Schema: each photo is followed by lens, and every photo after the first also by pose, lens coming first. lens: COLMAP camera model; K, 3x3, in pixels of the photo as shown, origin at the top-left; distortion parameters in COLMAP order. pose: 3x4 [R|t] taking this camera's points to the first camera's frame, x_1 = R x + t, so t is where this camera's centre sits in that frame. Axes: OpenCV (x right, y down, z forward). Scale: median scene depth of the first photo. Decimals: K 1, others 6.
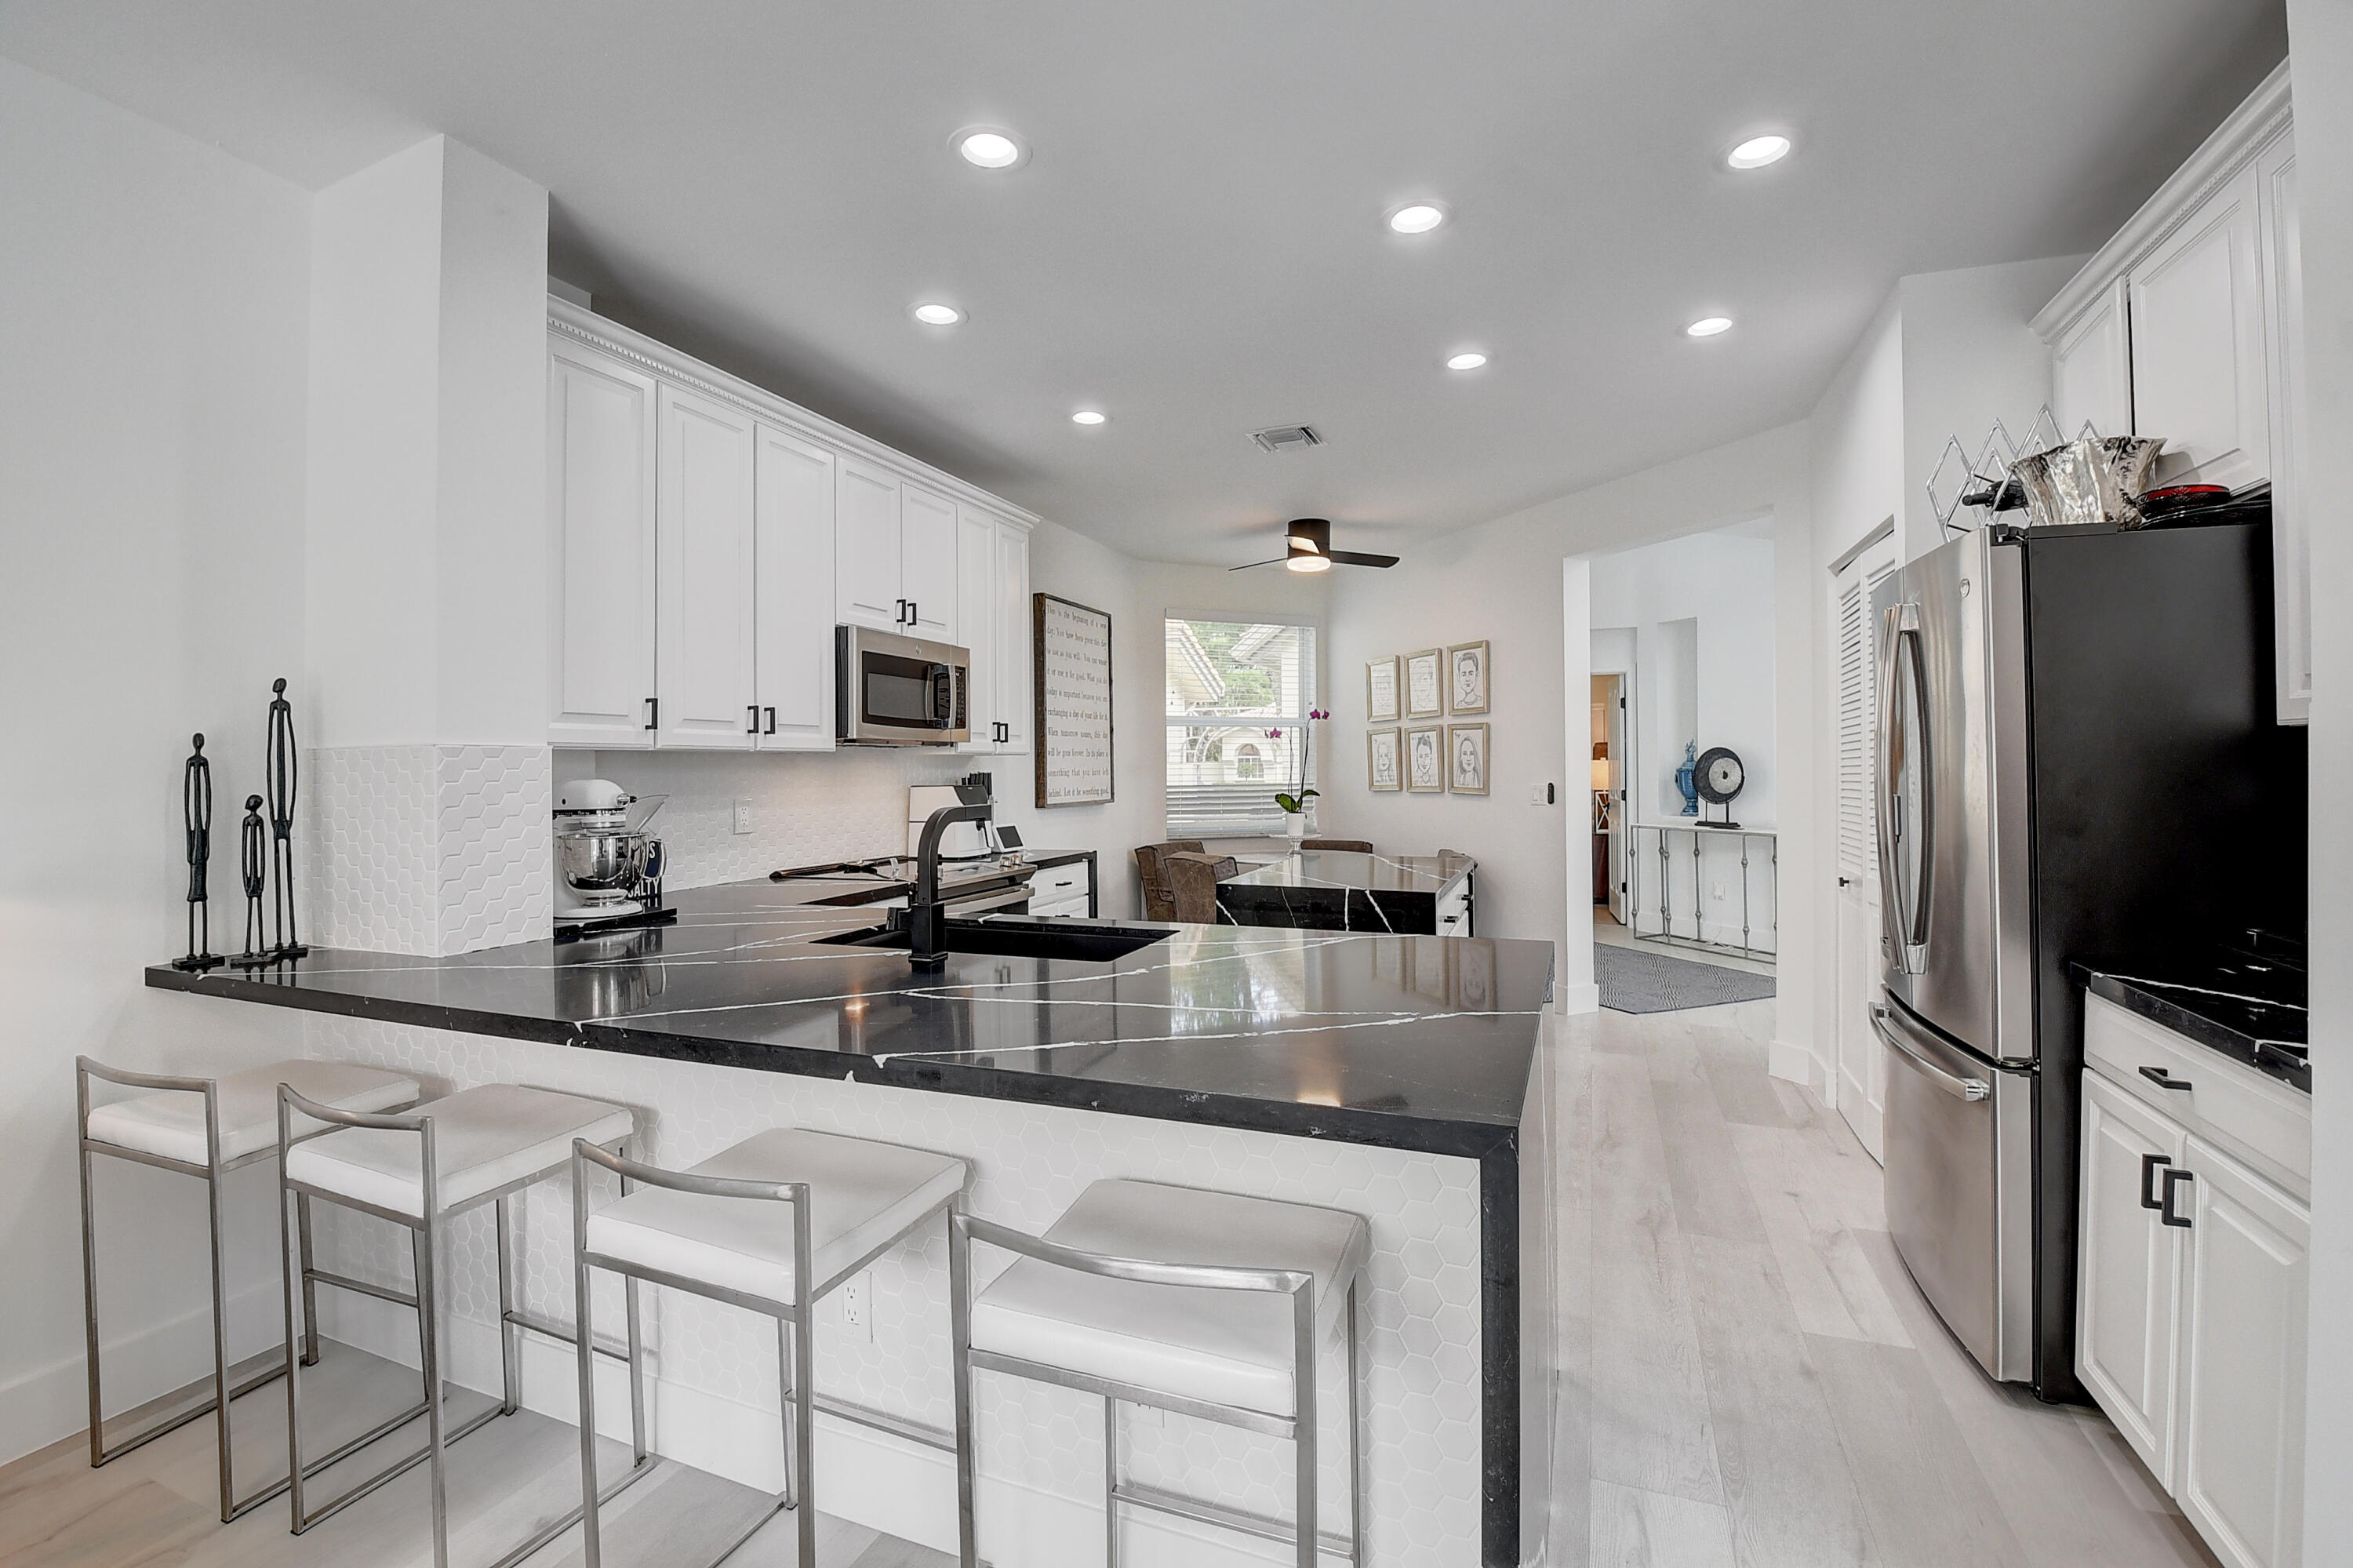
lens RADIAL K [[1032.1, 0, 1162.8], [0, 1032.1, 763.2], [0, 0, 1]] dist [-0.000194, -0.020416]
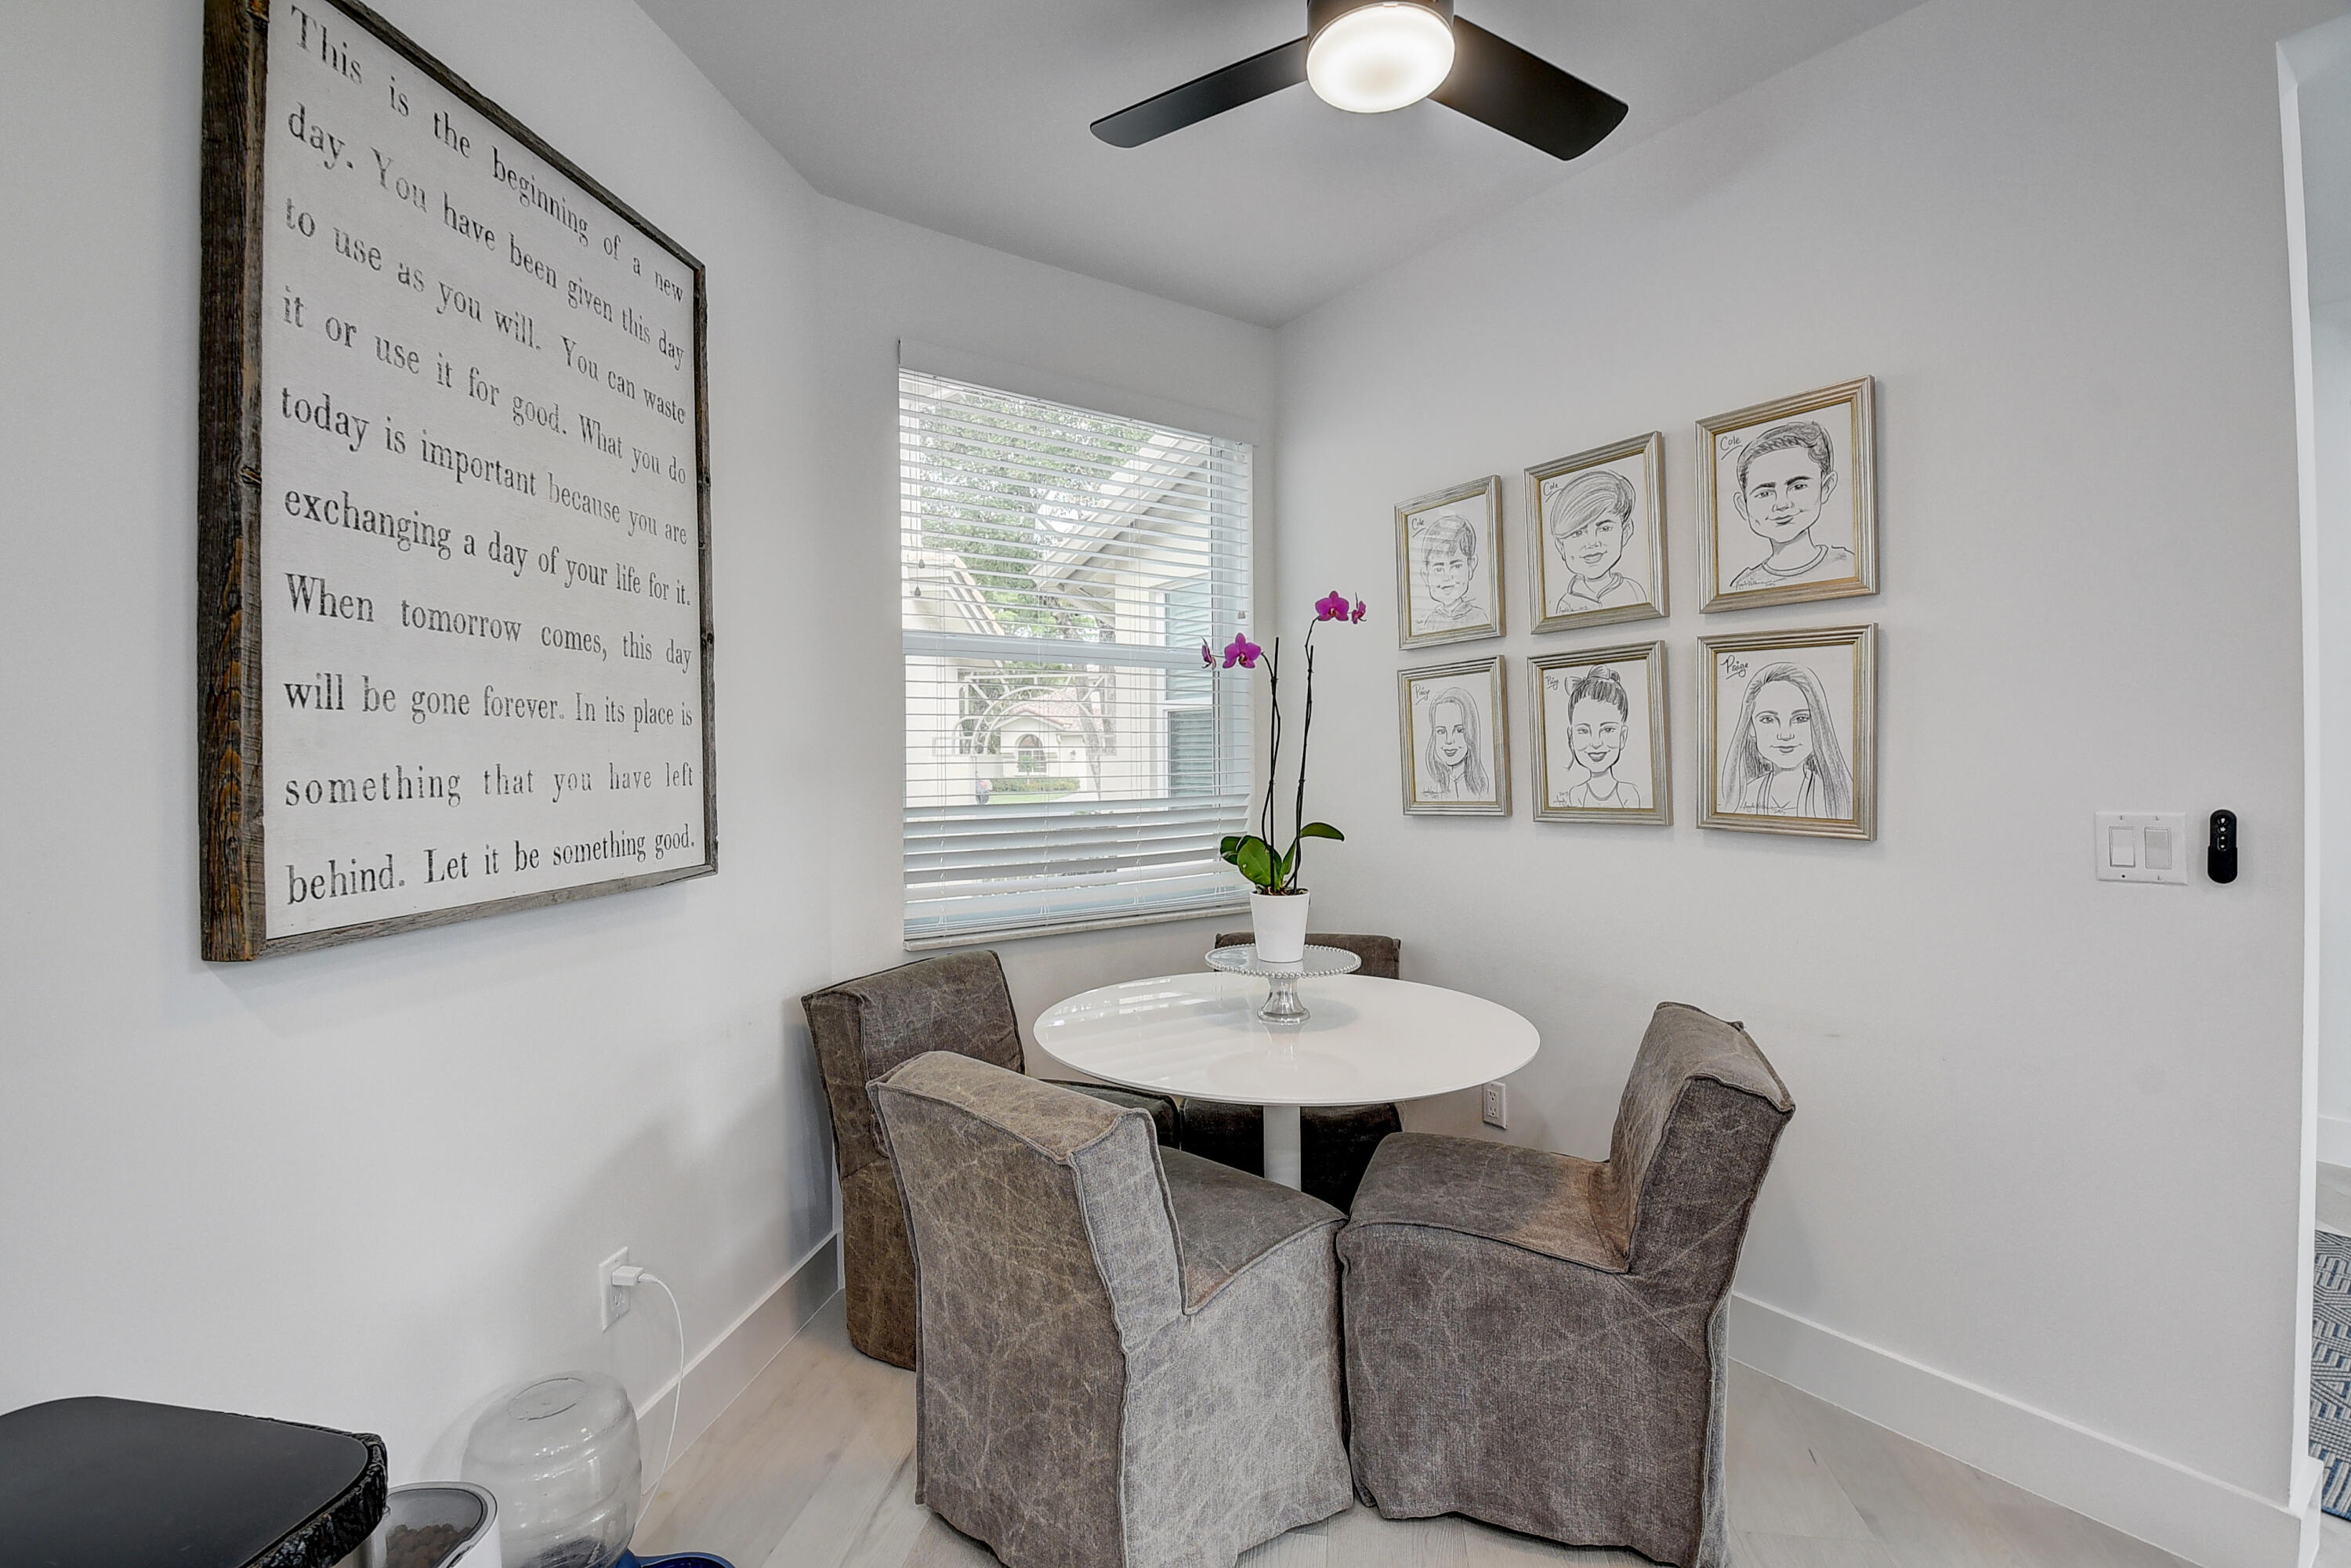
lens RADIAL K [[1031.1, 0, 1161.8], [0, 1031.1, 763.2], [0, 0, 1]] dist [-0.000194, -0.020416]
pose [[0.977045, -0.002924, 0.213013, 0.017259], [0.001517, 0.999976, 0.006765, 0.002902], [-0.213028, -0.006287, 0.977026, 0.673662]]
